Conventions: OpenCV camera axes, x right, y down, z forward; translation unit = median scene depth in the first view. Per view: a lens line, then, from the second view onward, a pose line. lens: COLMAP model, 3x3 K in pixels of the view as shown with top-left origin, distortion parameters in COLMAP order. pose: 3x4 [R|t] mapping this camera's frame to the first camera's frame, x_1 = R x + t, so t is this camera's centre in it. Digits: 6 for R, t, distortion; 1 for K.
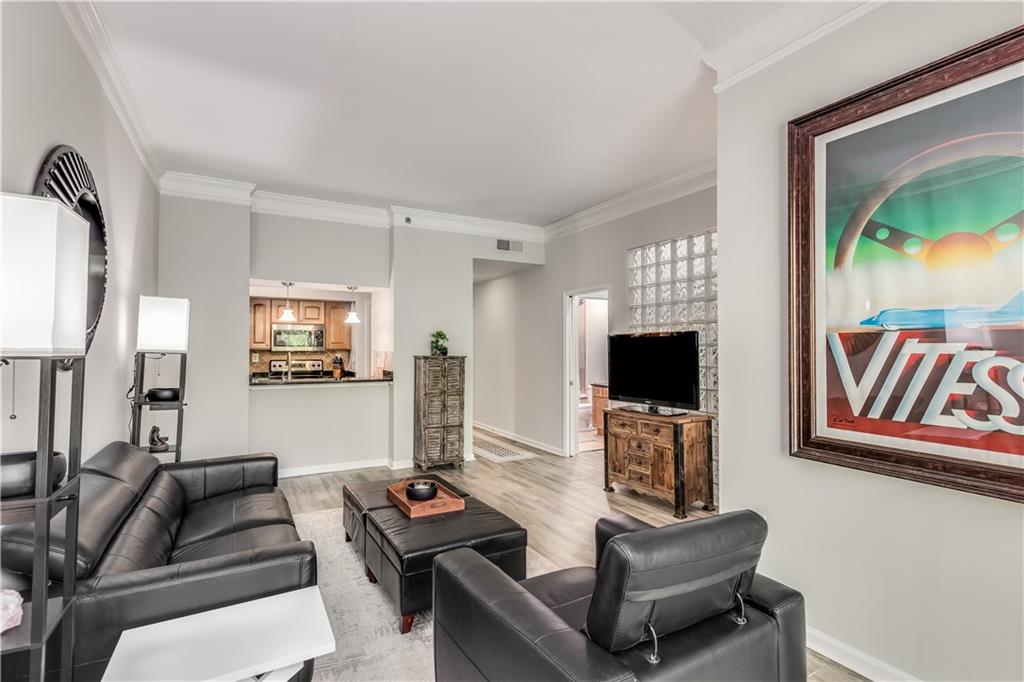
lens RADIAL K [[484.1, 0, 519.7], [0, 484.1, 334.7], [0, 0, 1]] dist [0.011343, -0.007217]
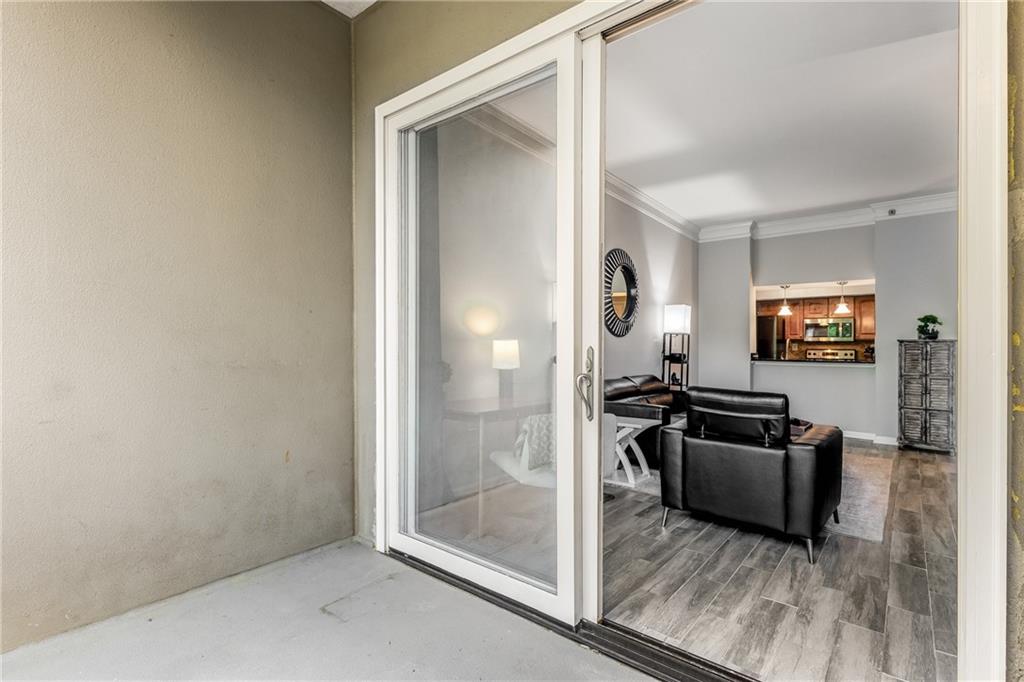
lens RADIAL K [[484.1, 0, 509.4], [0, 484.1, 342.3], [0, 0, 1]] dist [0.011343, -0.007217]
pose [[0.350914, -0.012302, -0.936327, 0.519671], [0.015503, 0.999853, -0.007327, 0.046541], [0.936279, -0.011945, 0.351053, -0.178064]]
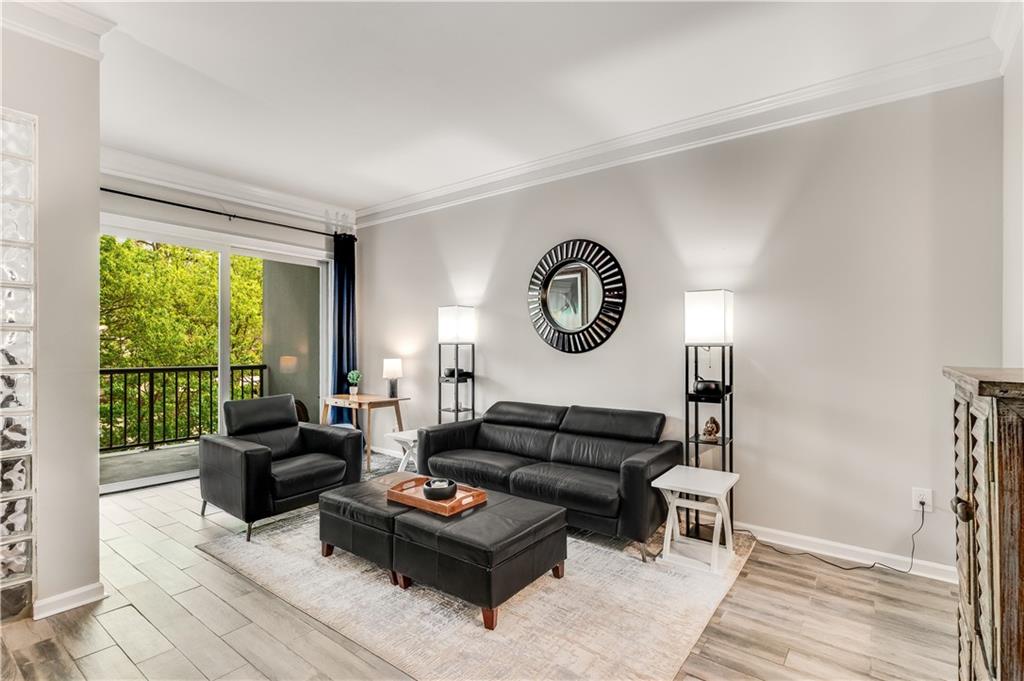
lens RADIAL K [[484.1, 0, 530.8], [0, 484.1, 334.1], [0, 0, 1]] dist [0.011343, -0.007217]
pose [[-0.918160, -0.016722, -0.395857, 0.004794], [0.006725, 0.998307, -0.057771, 0.045597], [0.396153, -0.055705, -0.916493, 1.147943]]
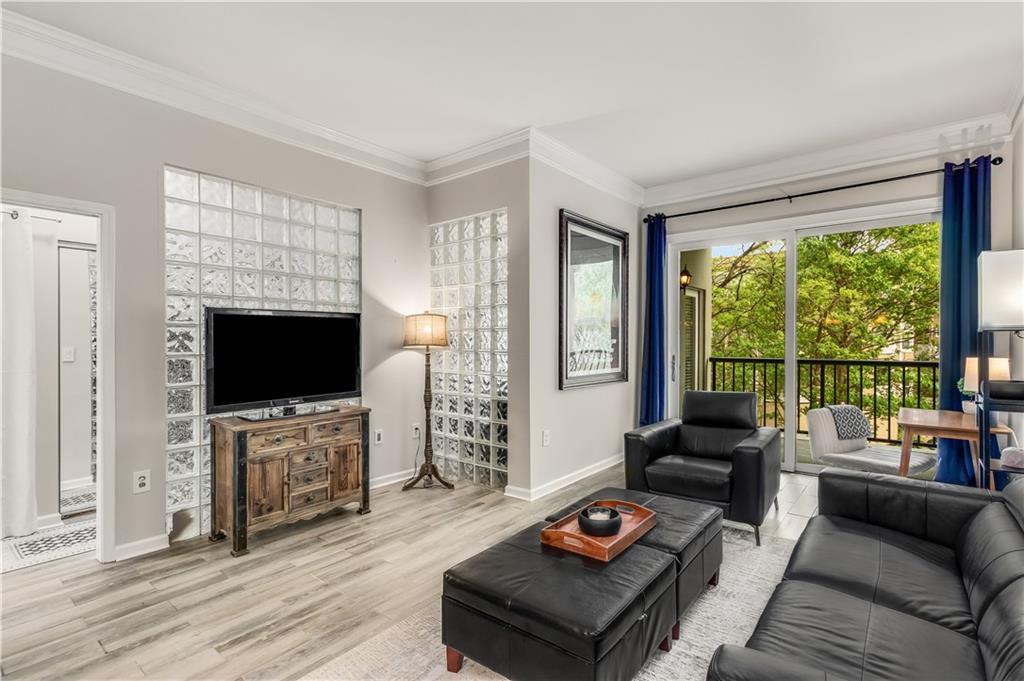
lens RADIAL K [[484.1, 0, 520.6], [0, 484.1, 344.2], [0, 0, 1]] dist [0.011343, -0.007217]
pose [[-0.364205, -0.011412, 0.931249, -0.491326], [-0.026175, 0.999655, 0.002013, 0.033092], [-0.930951, -0.023642, -0.364378, 0.814602]]
